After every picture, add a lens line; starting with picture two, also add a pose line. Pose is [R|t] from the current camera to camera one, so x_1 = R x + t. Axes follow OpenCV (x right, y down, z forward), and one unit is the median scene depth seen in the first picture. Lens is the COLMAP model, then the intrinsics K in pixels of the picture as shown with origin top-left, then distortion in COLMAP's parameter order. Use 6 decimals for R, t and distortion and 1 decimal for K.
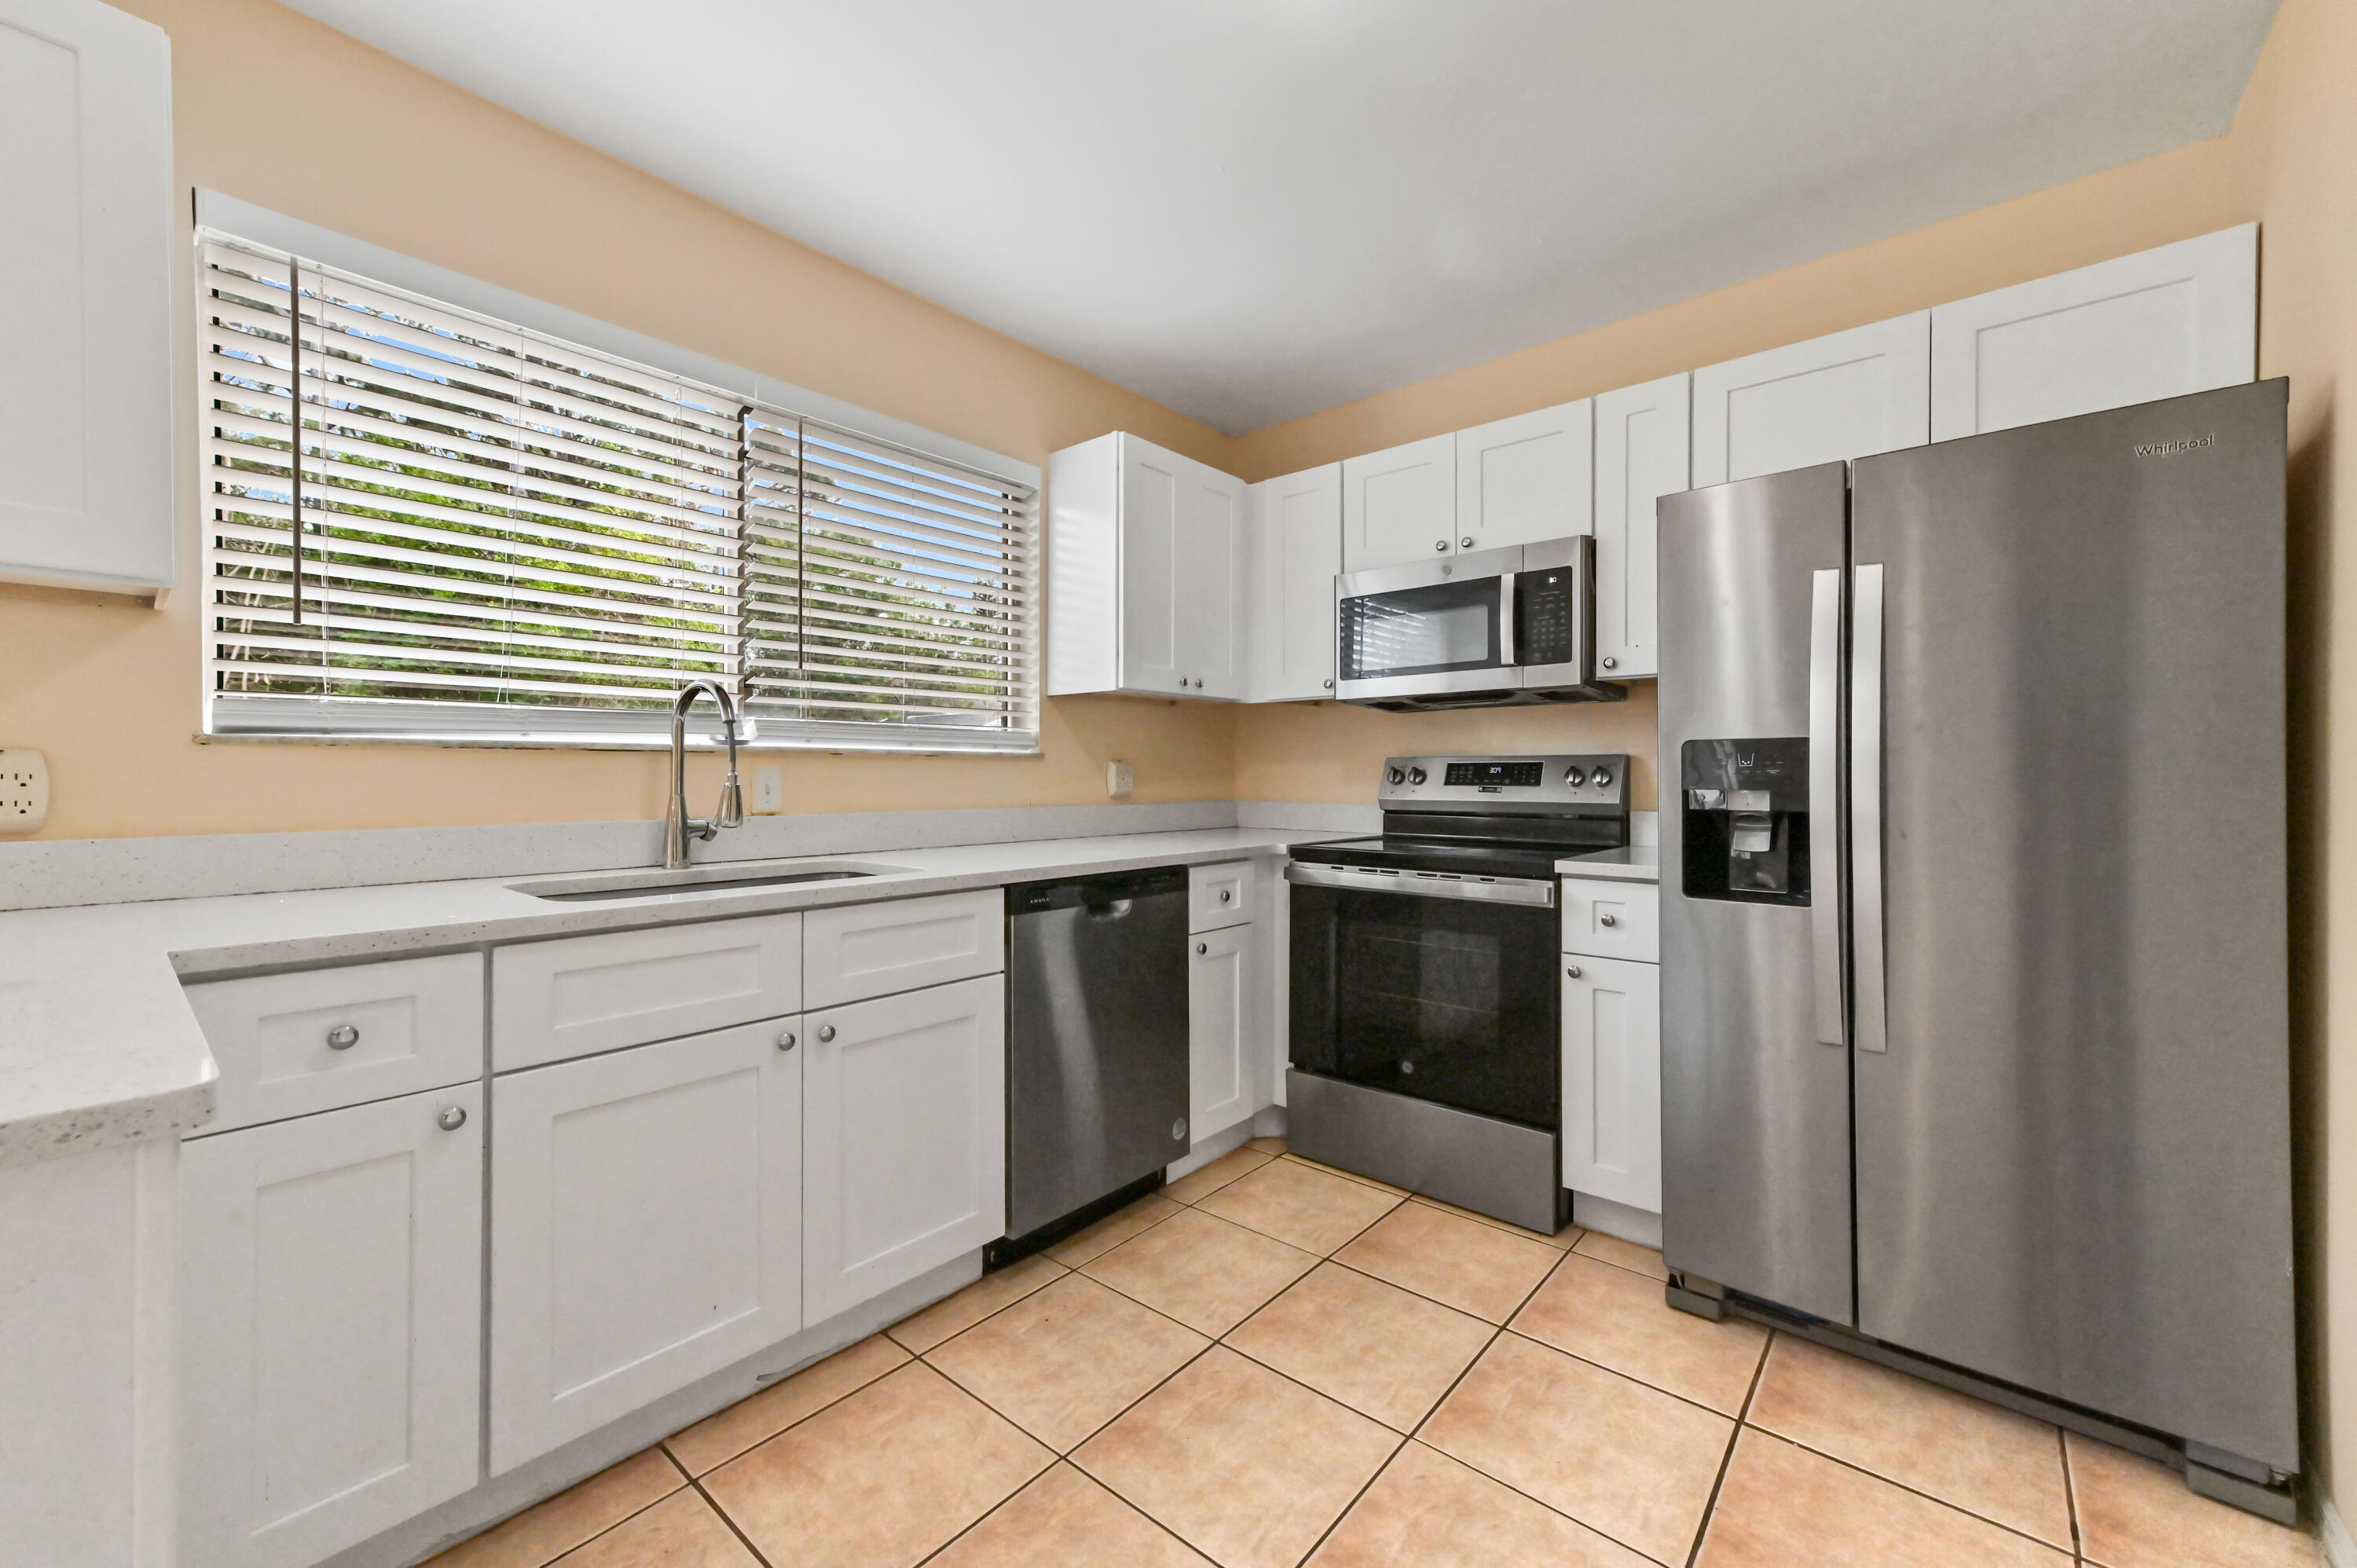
lens RADIAL K [[931.8, 0, 1180.6], [0, 931.8, 780.3], [0, 0, 1]] dist [0.021878, 0.000748]
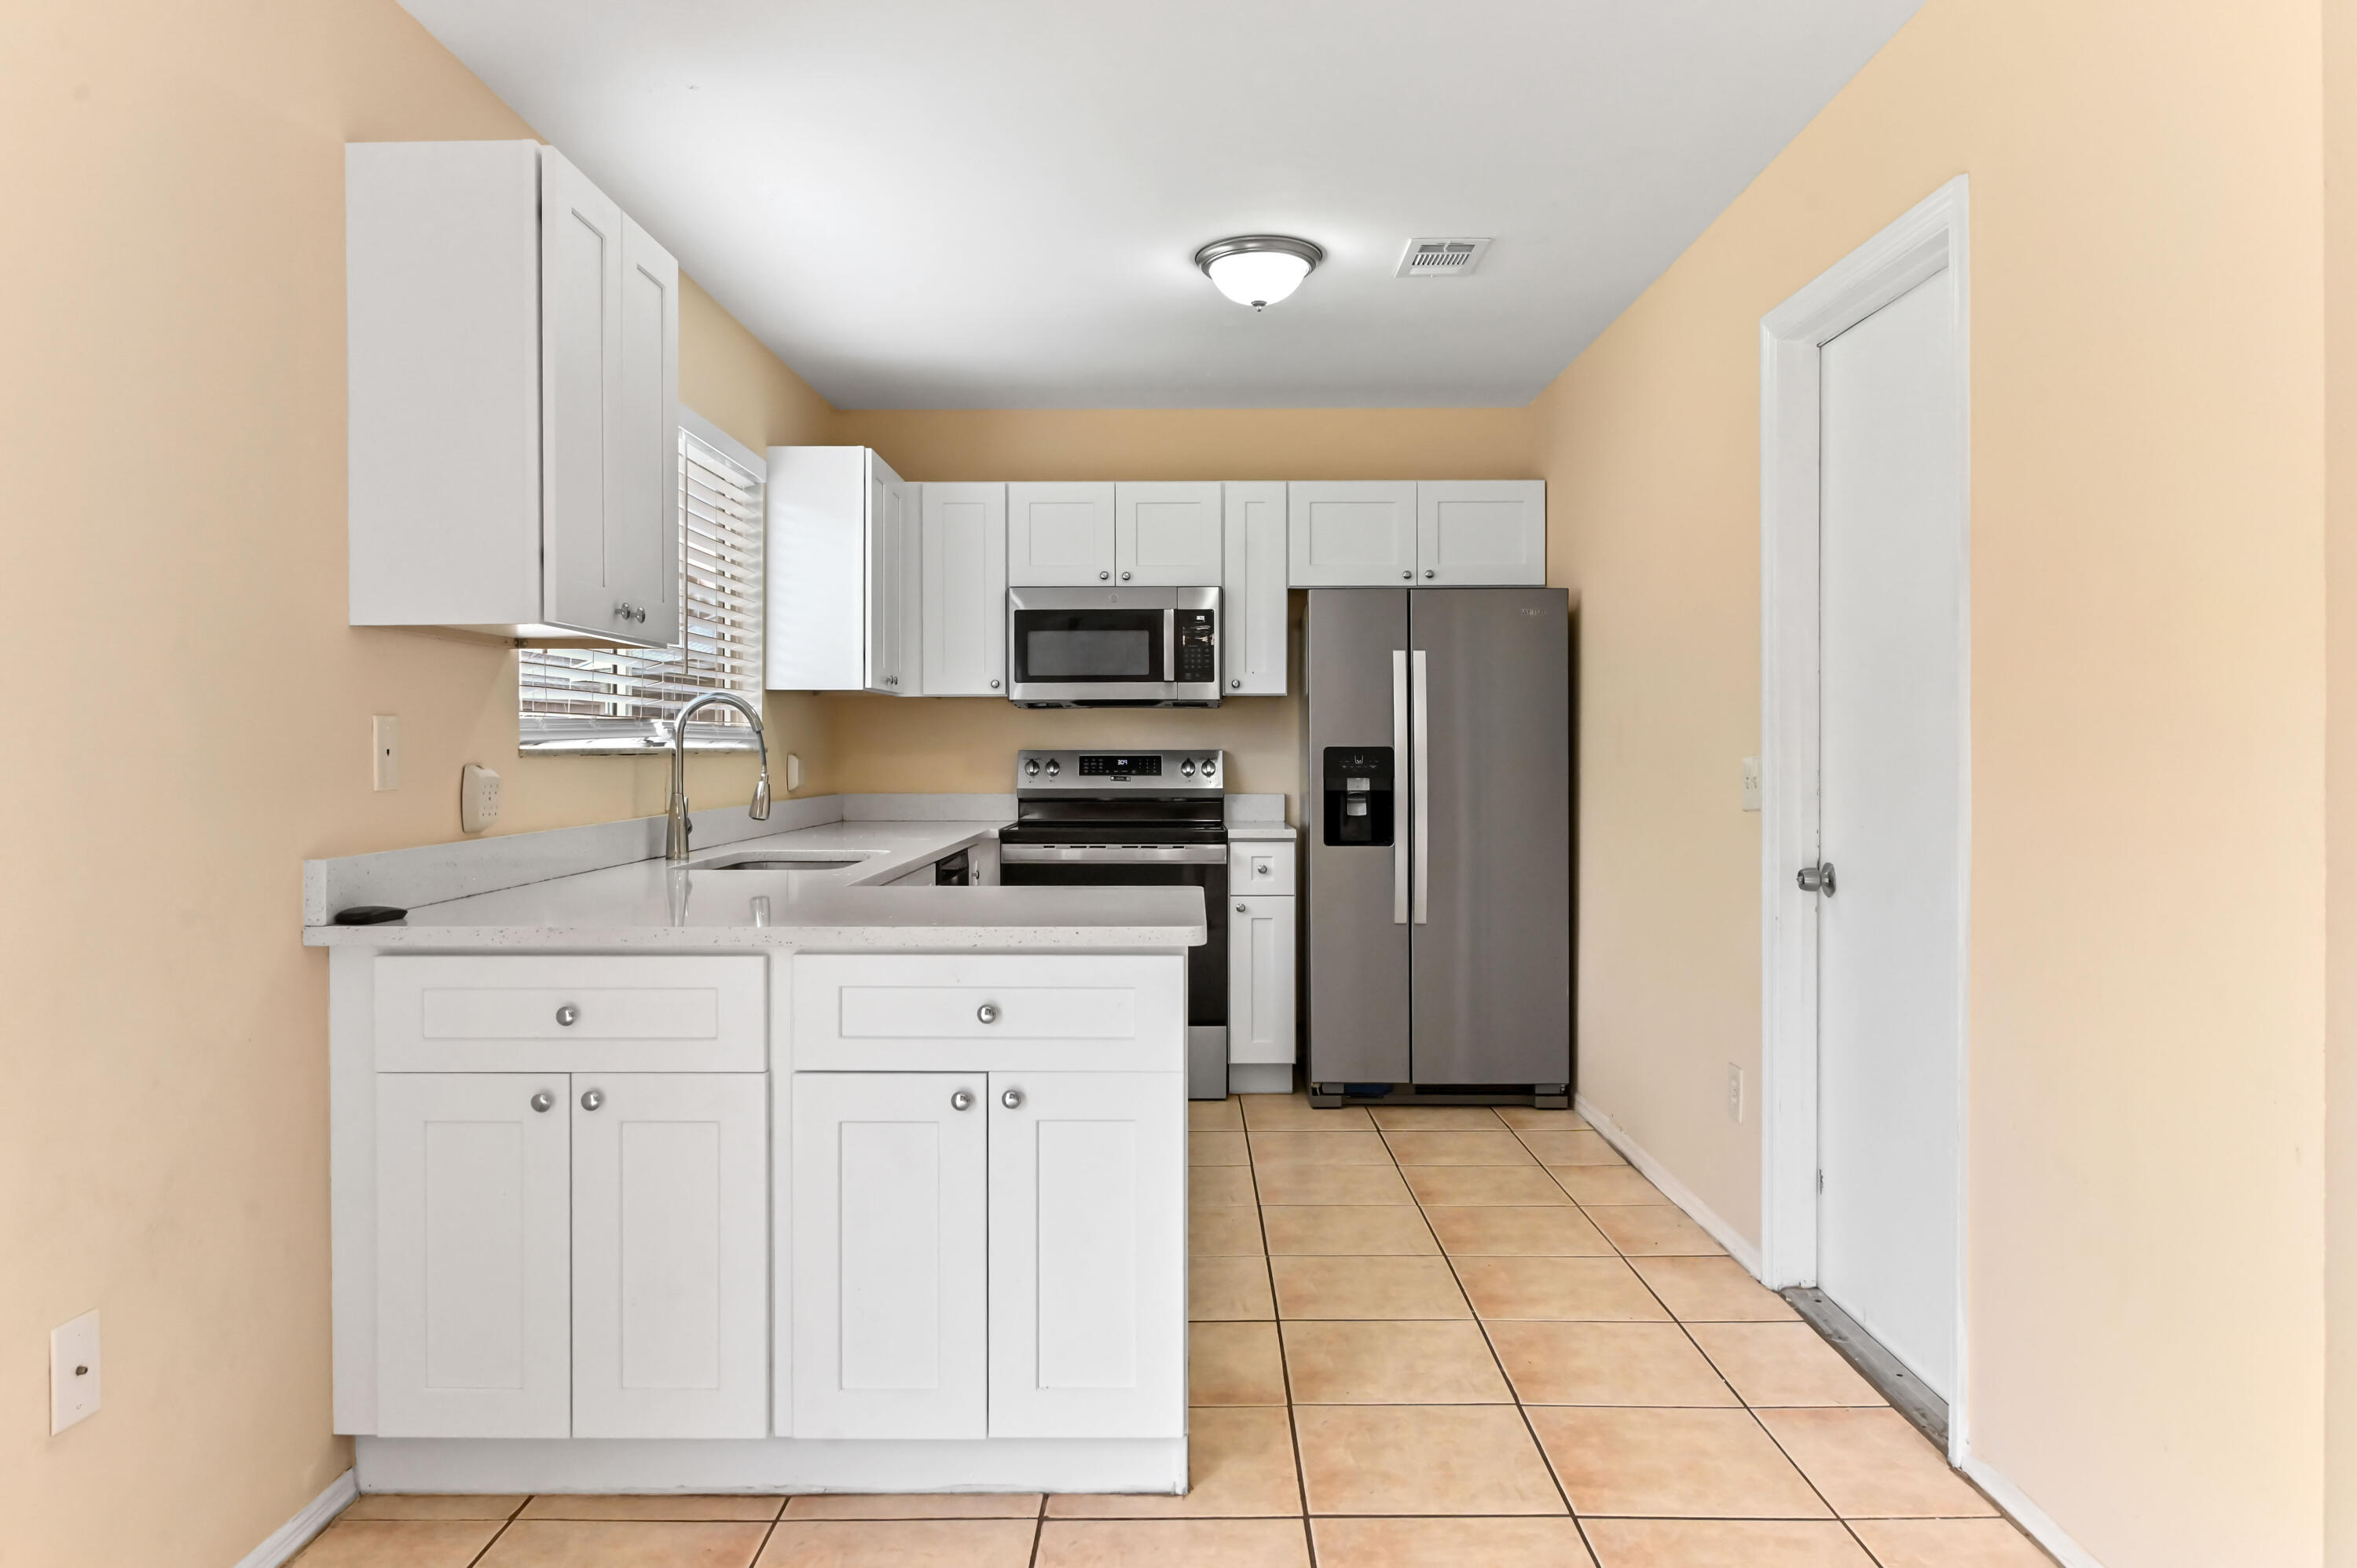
lens RADIAL K [[1622.3, 0, 1176.7], [0, 1622.3, 773.4], [0, 0, 1]] dist [0.026250, 0.001136]
pose [[0.763166, -0.011631, 0.646098, -1.017226], [0.003945, 0.999903, 0.013340, -0.025390], [-0.646191, -0.007632, 0.763138, -0.660954]]
